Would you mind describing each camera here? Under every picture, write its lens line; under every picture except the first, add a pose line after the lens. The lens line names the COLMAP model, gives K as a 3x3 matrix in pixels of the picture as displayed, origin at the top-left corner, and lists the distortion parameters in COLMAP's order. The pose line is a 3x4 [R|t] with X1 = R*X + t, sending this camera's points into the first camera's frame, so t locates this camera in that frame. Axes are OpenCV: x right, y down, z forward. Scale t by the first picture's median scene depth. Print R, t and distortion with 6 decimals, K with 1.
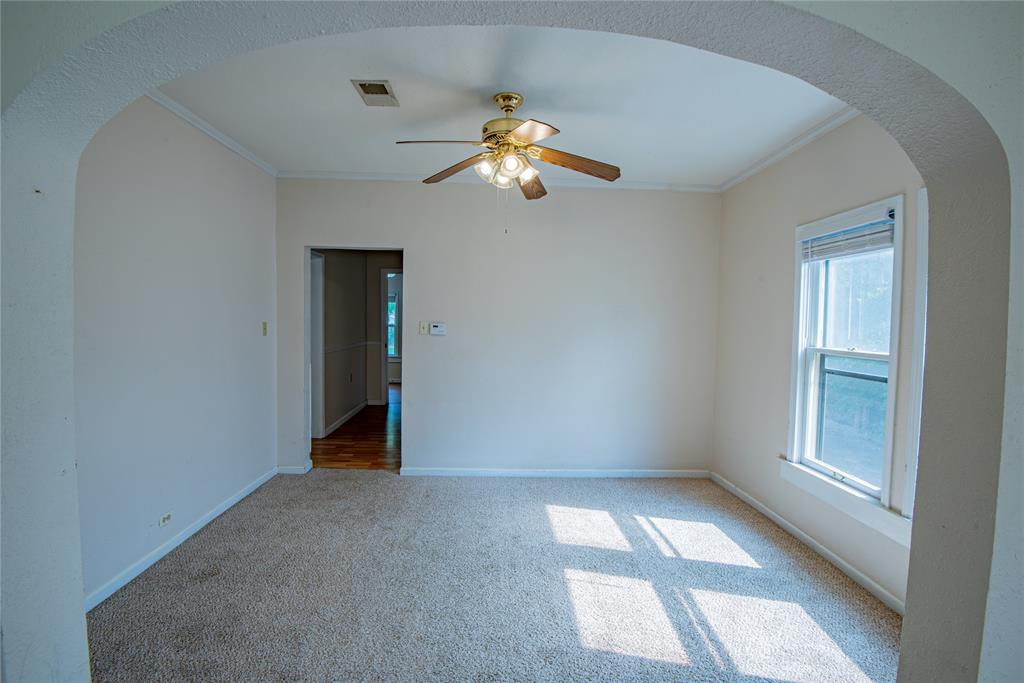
lens RADIAL K [[473.4, 0, 513.5], [0, 473.4, 337.8], [0, 0, 1]] dist [-0.001522, -0.020224]
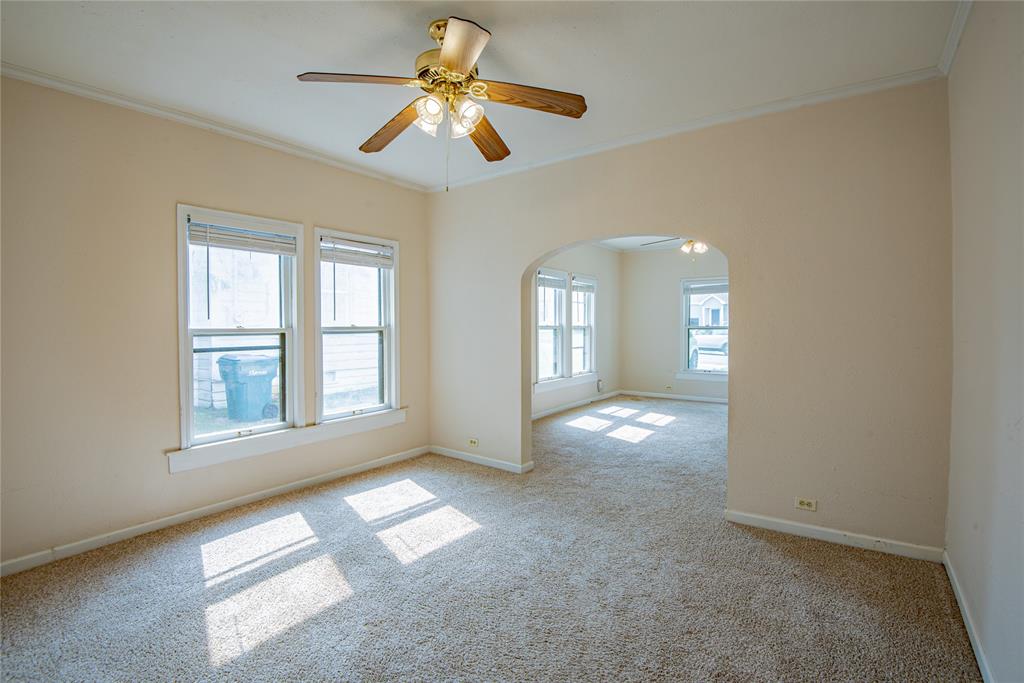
lens RADIAL K [[473.4, 0, 513.5], [0, 473.4, 337.8], [0, 0, 1]] dist [-0.001522, -0.020224]
pose [[-0.784984, -0.013074, 0.619378, -0.548144], [0.032355, 0.997548, 0.062062, -0.000037], [-0.618670, 0.068758, -0.782636, 1.387713]]
